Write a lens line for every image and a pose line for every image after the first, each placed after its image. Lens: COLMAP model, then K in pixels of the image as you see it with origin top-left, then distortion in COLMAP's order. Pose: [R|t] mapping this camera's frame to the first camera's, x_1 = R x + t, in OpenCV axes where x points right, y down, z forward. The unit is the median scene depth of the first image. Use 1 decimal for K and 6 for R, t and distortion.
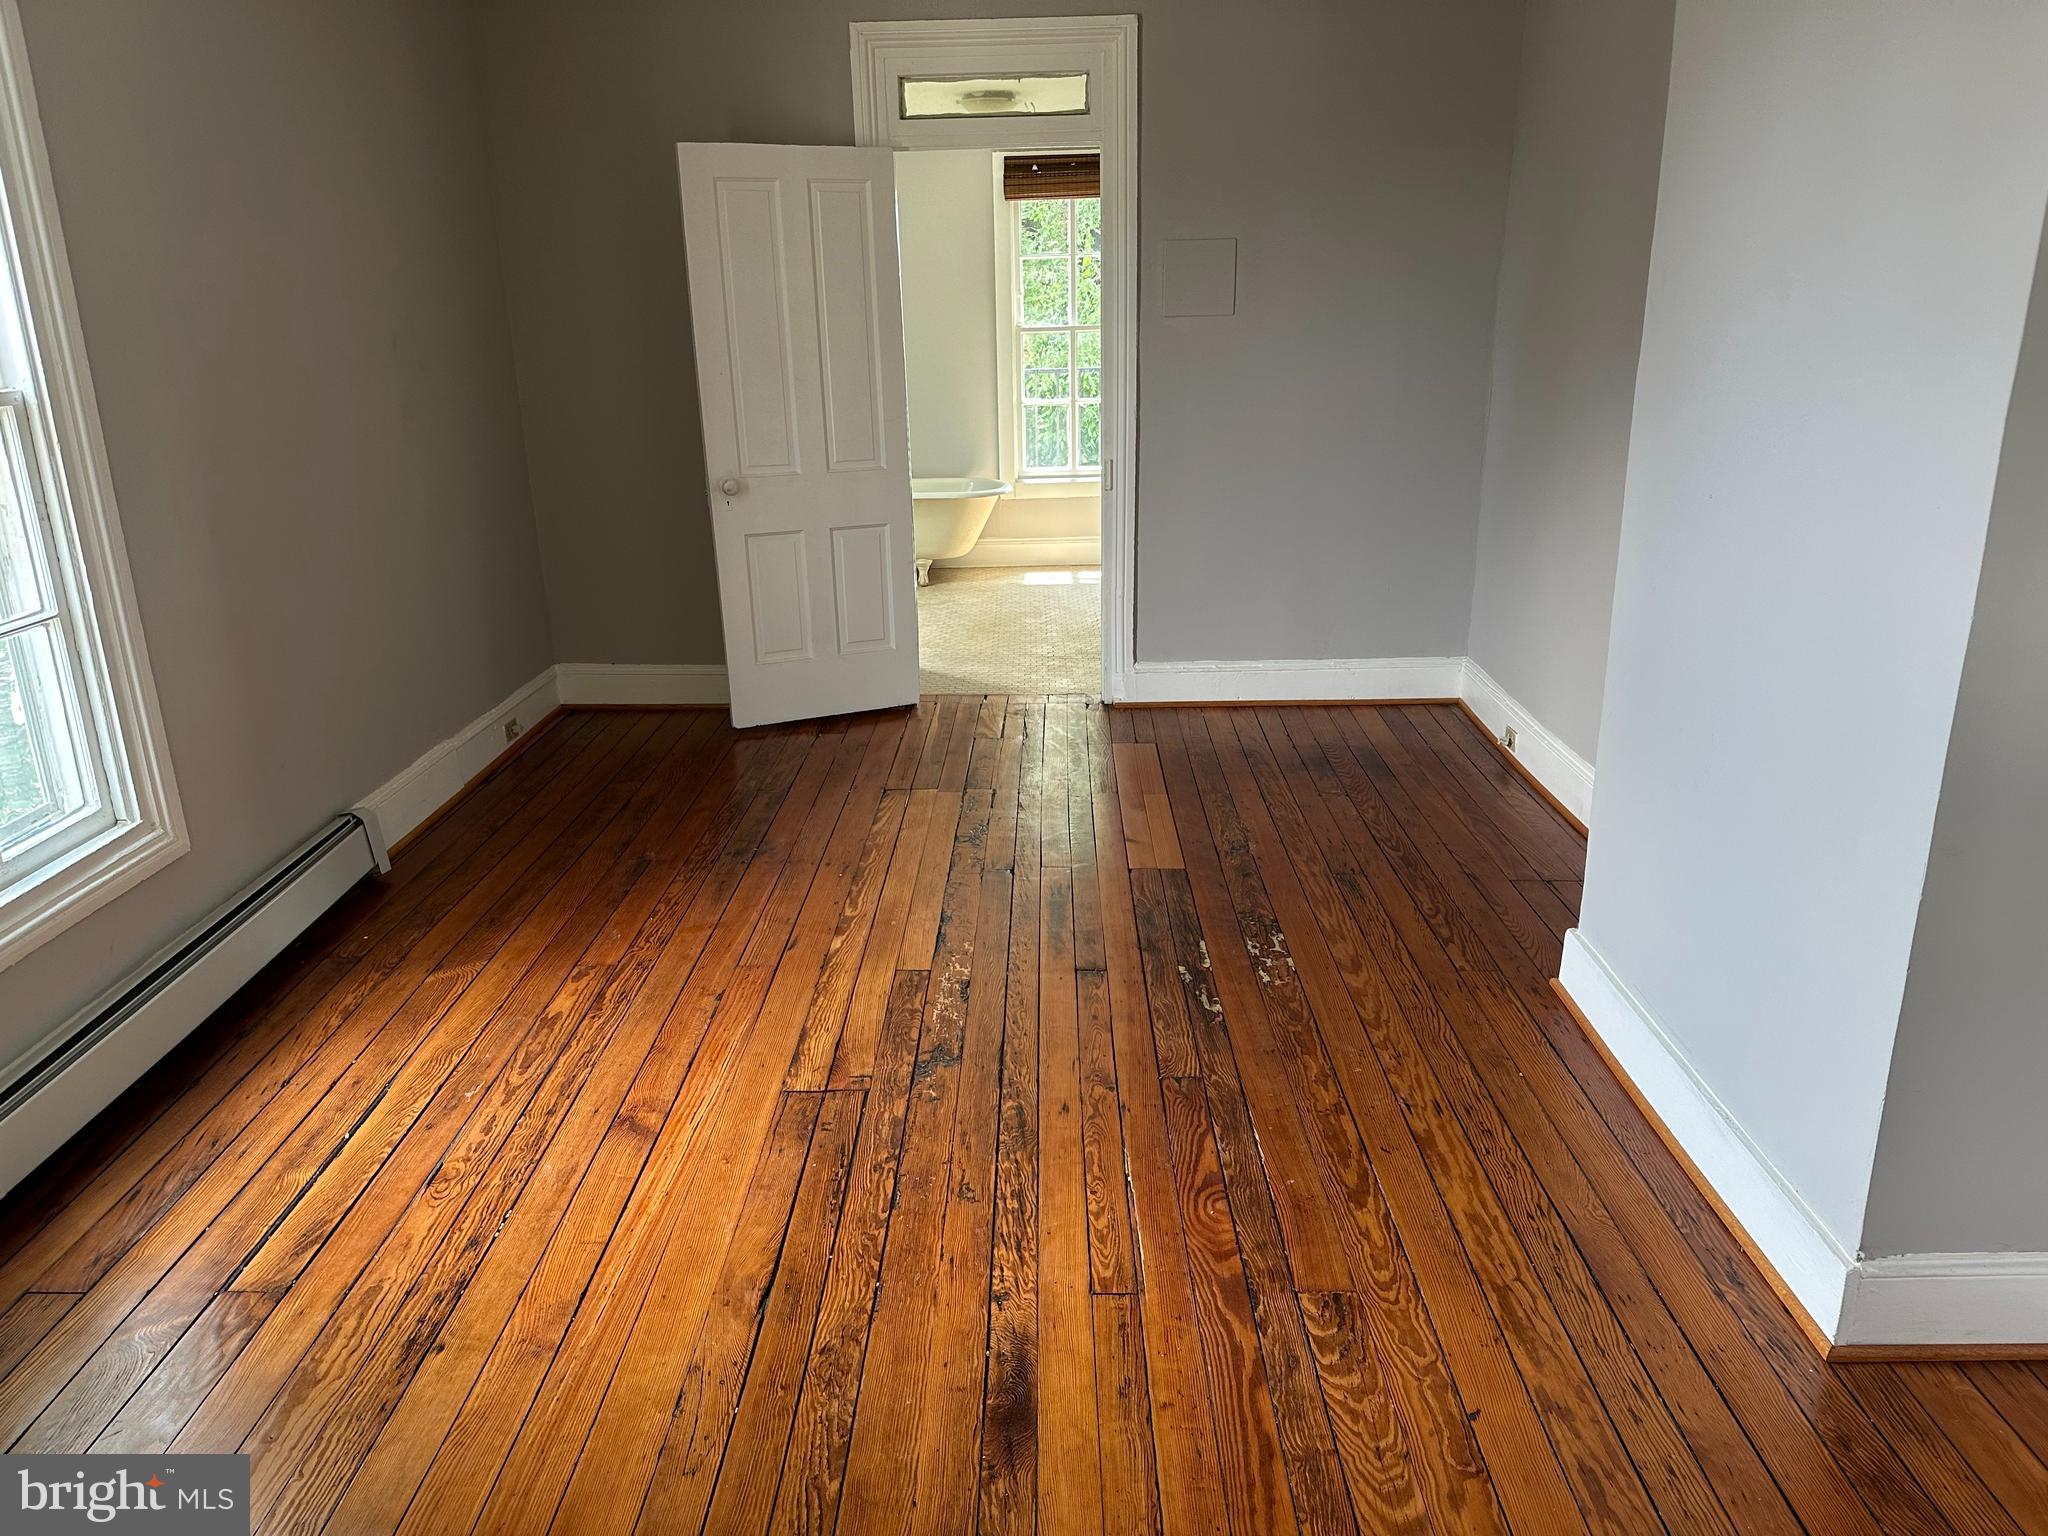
lens RADIAL K [[1430.0, 0, 1019.8], [0, 1430.0, 771.3], [0, 0, 1]] dist [0.039248, -0.043372]
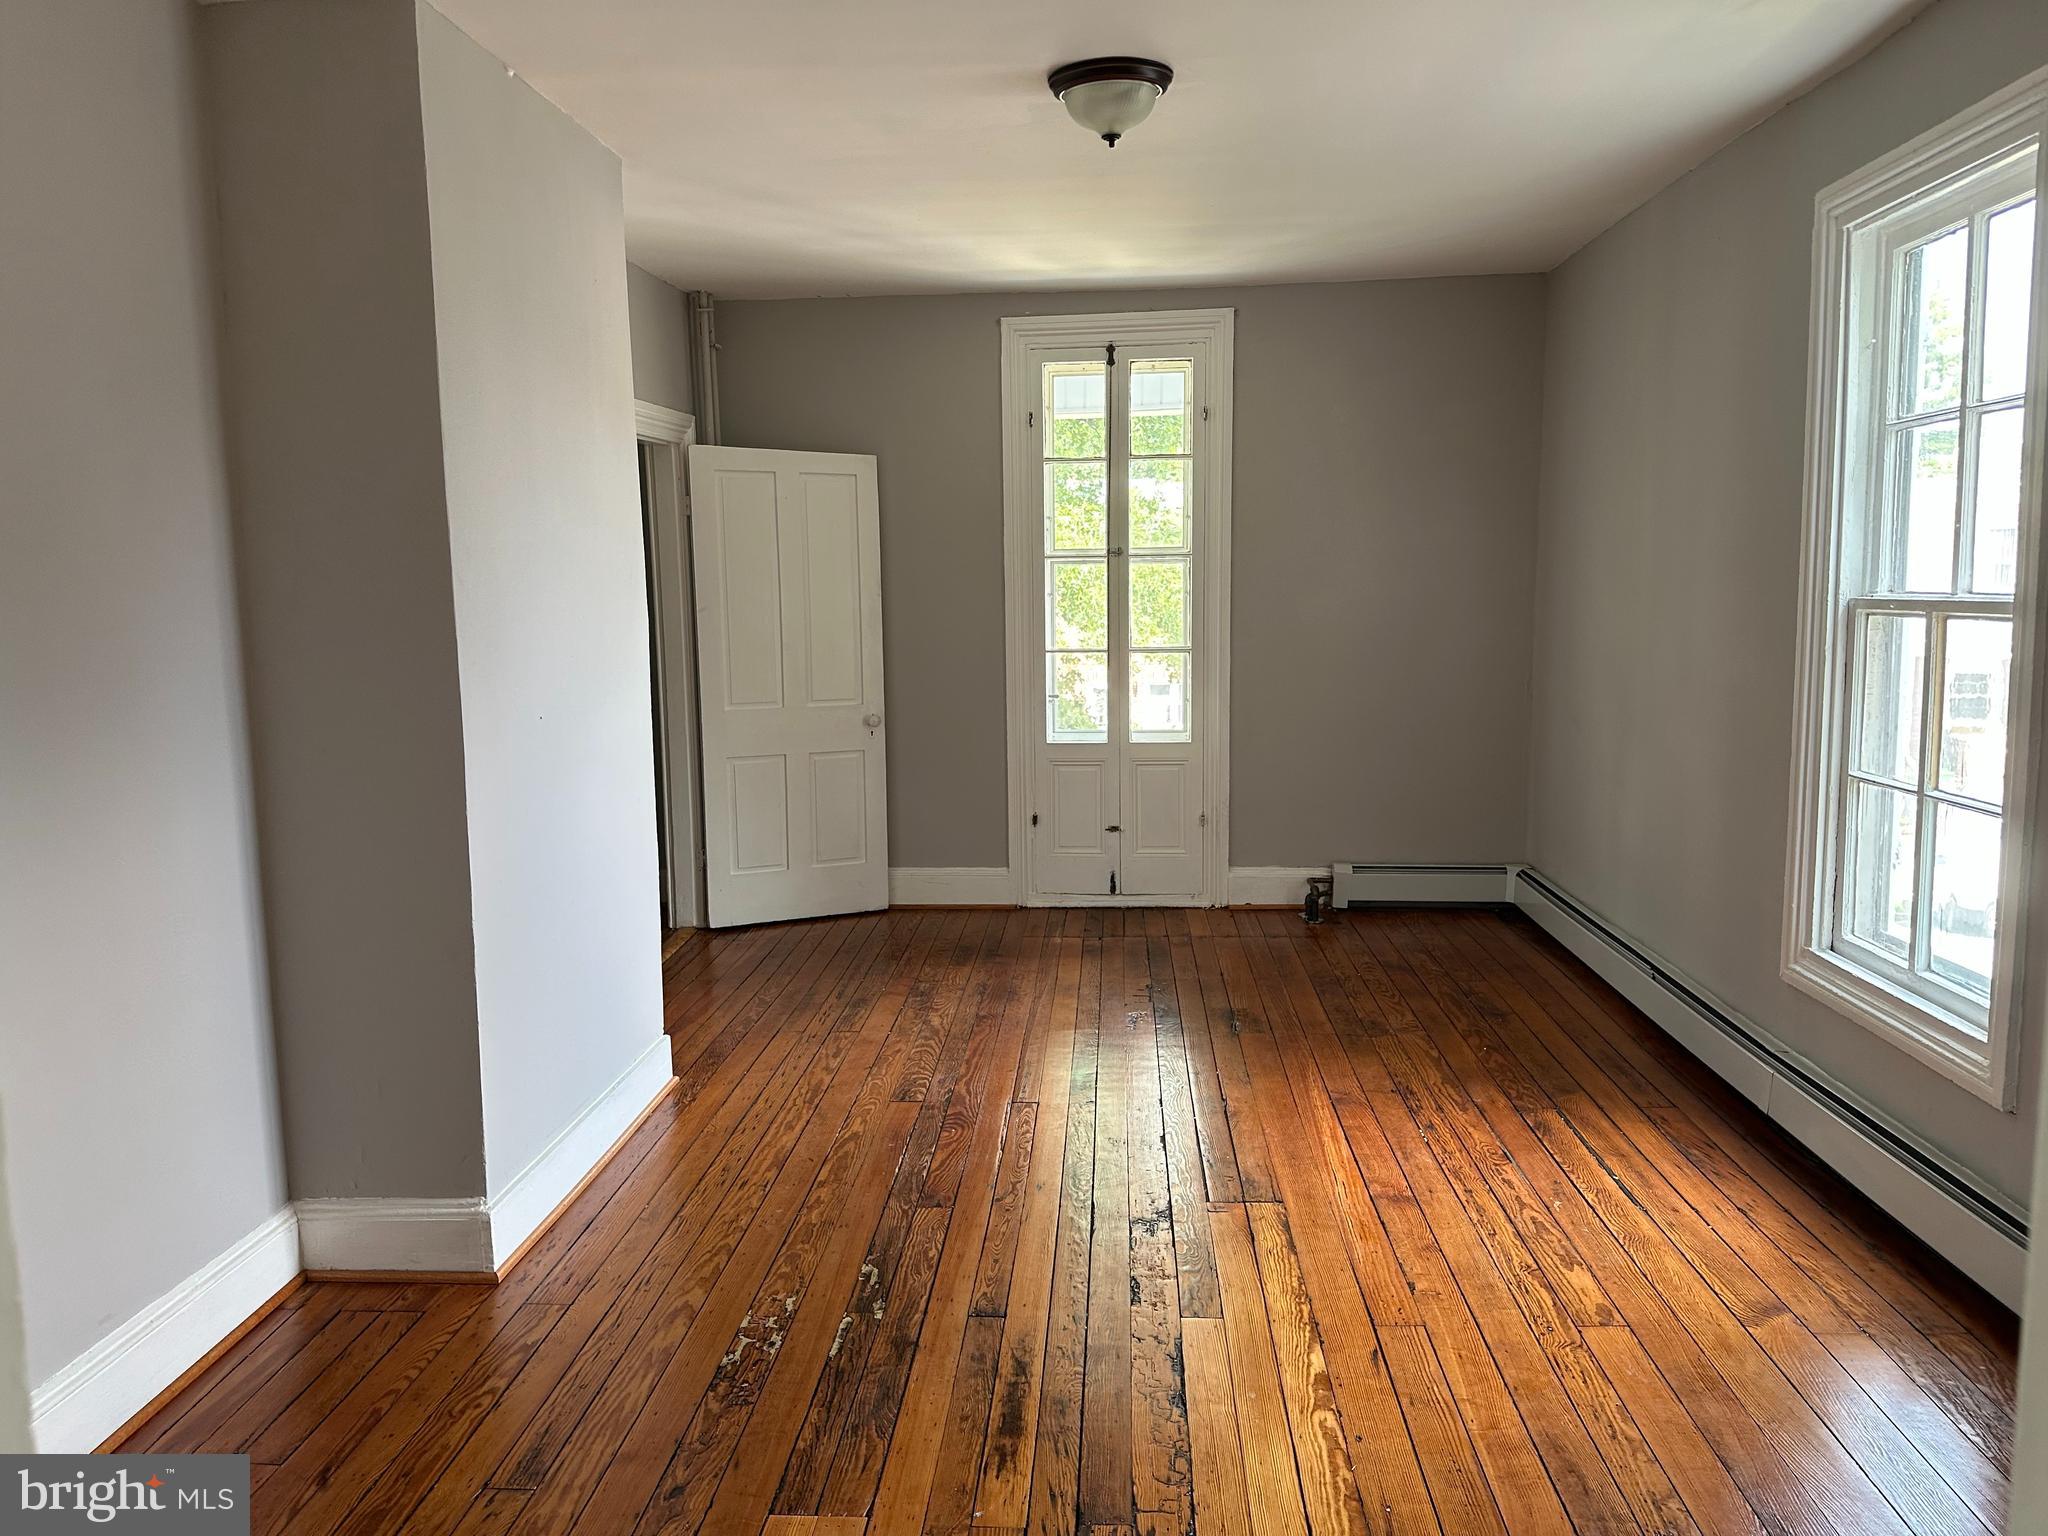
lens RADIAL K [[1430.0, 0, 1022.3], [0, 1430.0, 765.5], [0, 0, 1]] dist [0.039248, -0.043372]
pose [[-0.998183, 0.024679, 0.054971, -0.030545], [0.045612, 0.905603, 0.421667, -0.621429], [-0.039376, 0.423408, -0.905083, 1.998665]]
